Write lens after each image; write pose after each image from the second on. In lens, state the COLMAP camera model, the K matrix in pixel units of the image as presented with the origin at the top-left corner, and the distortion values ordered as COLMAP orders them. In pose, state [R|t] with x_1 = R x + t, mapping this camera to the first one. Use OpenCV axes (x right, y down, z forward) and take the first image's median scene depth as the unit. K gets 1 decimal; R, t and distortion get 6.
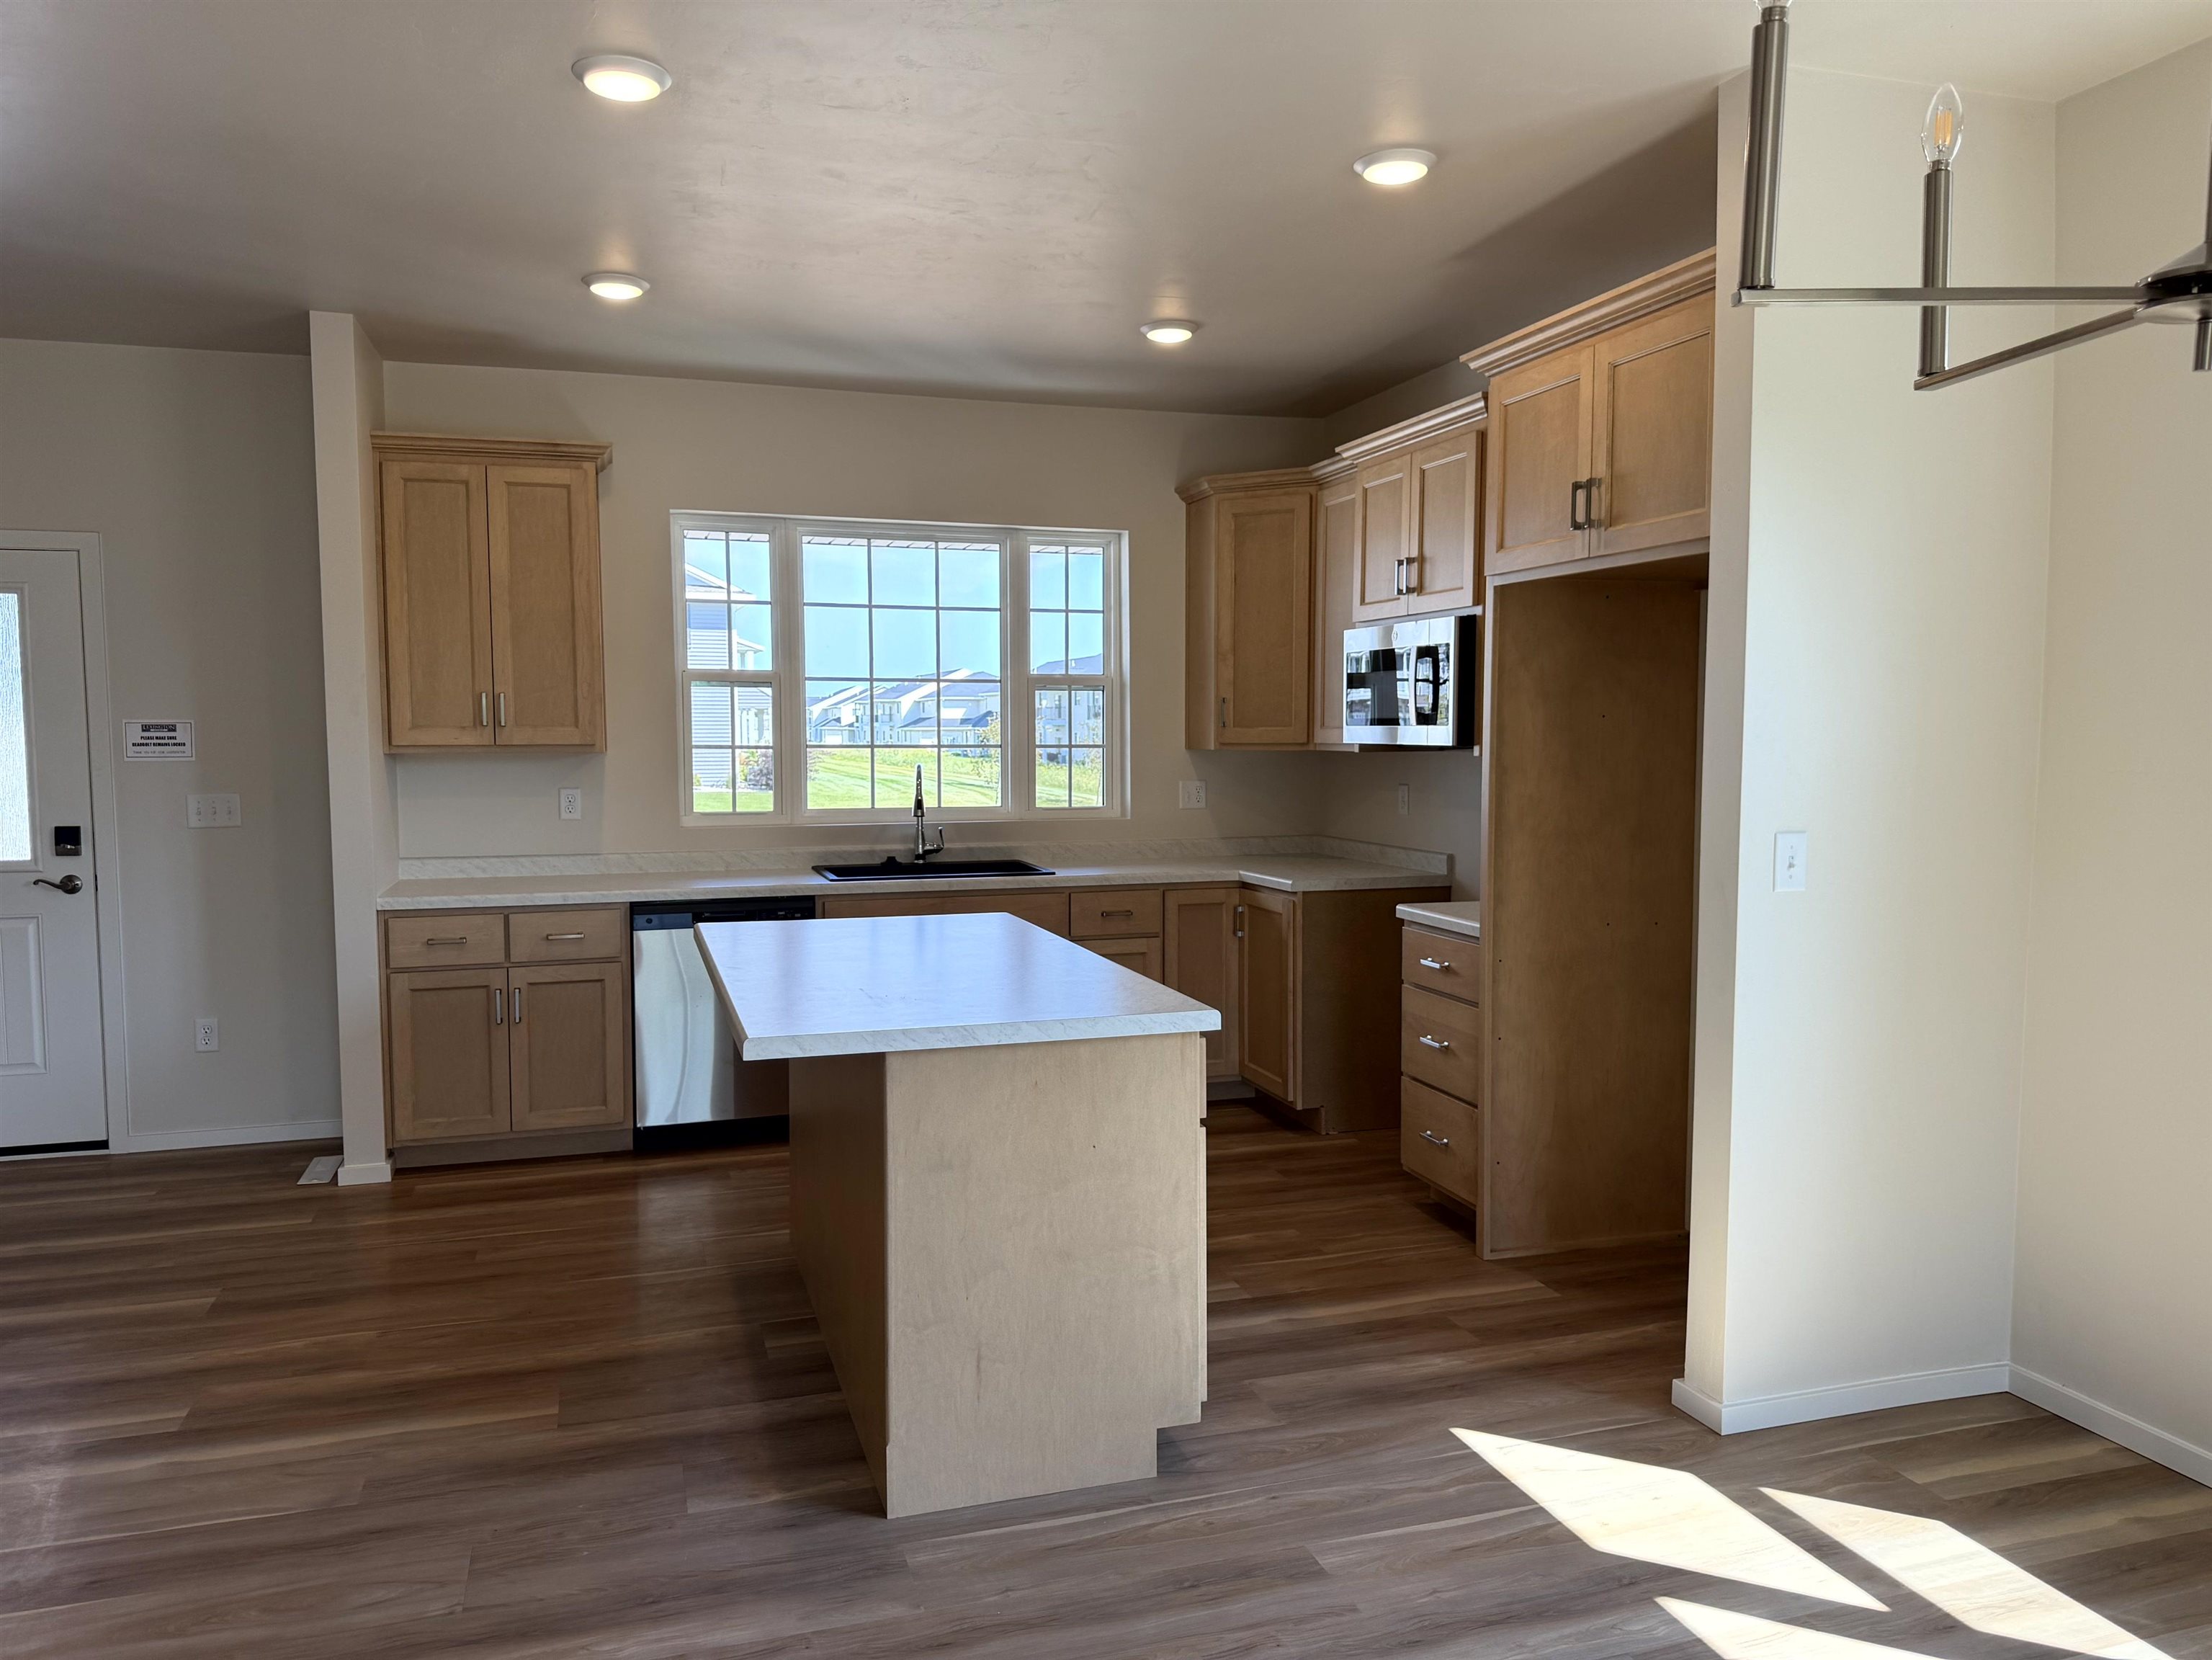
lens RADIAL K [[1560.2, 0, 1106.7], [0, 1560.2, 831.0], [0, 0, 1]] dist [0.034150, -0.003465]
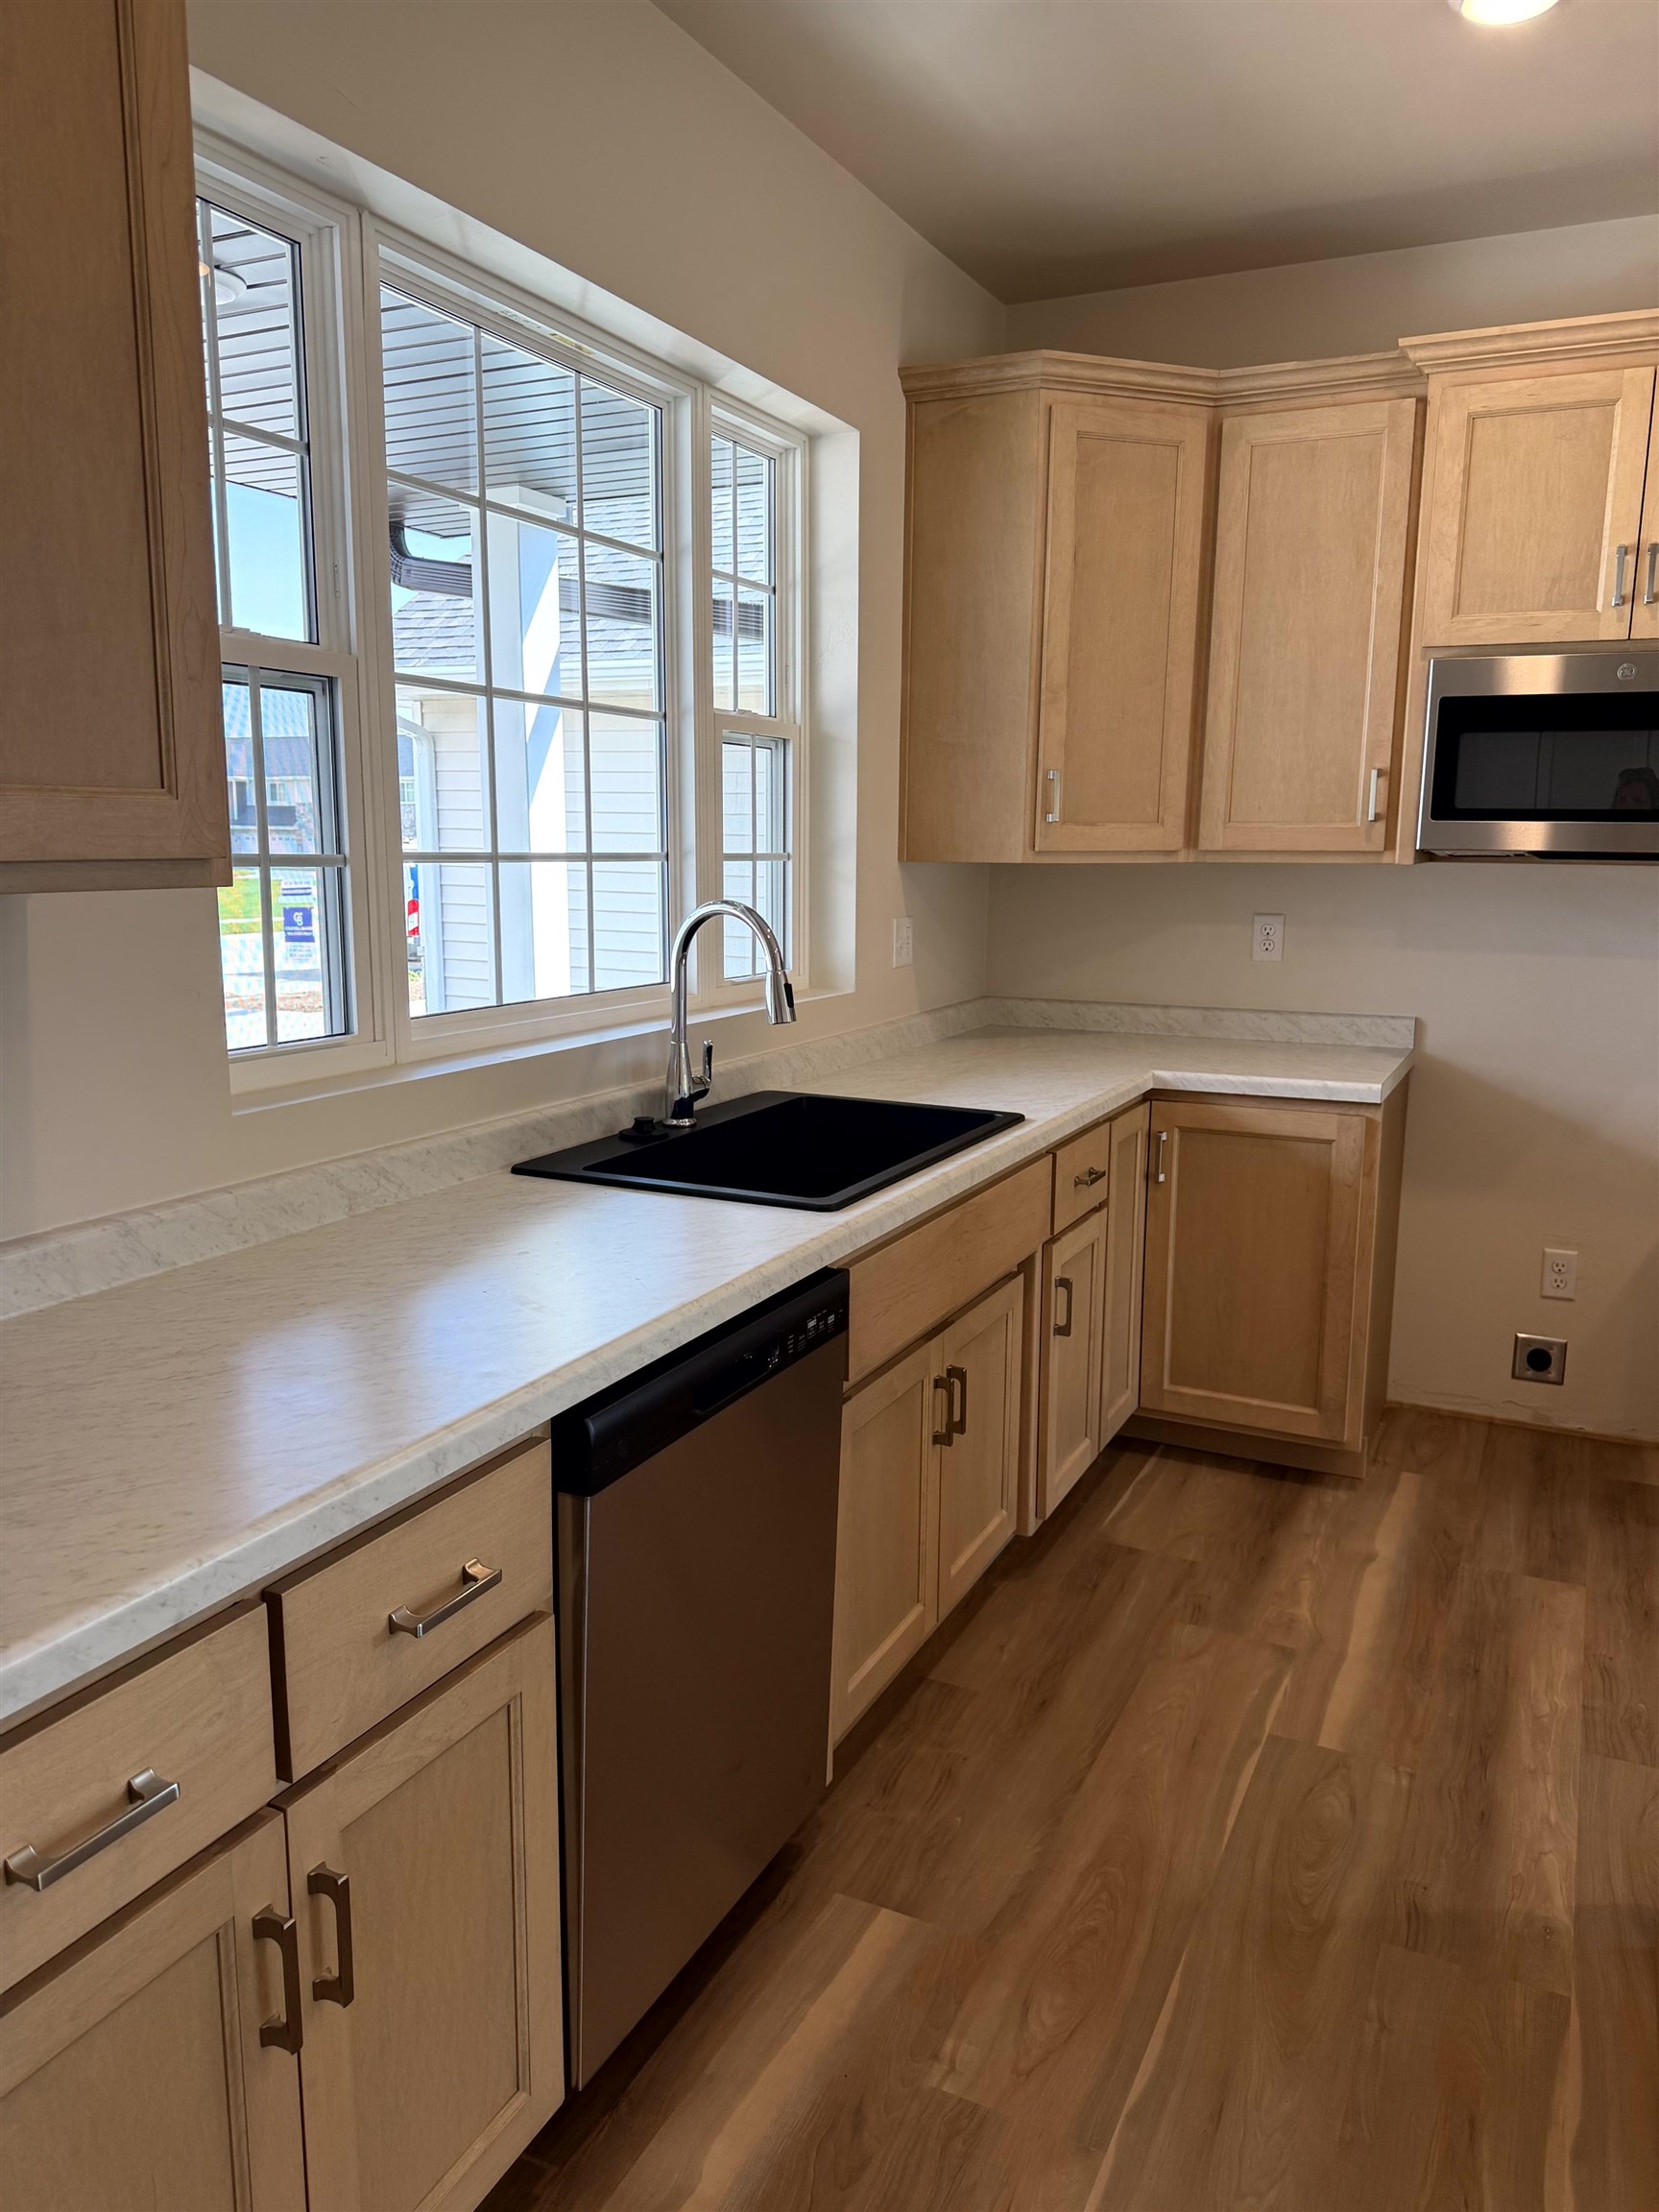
lens RADIAL K [[1560.0, 0, 831.3], [0, 1560.0, 1113.3], [0, 0, 1]] dist [0.034150, -0.003465]
pose [[0.684151, -0.118906, 0.719582, -0.411870], [0.042043, 0.991410, 0.123852, -0.035634], [-0.728127, -0.054480, 0.683273, 0.672604]]
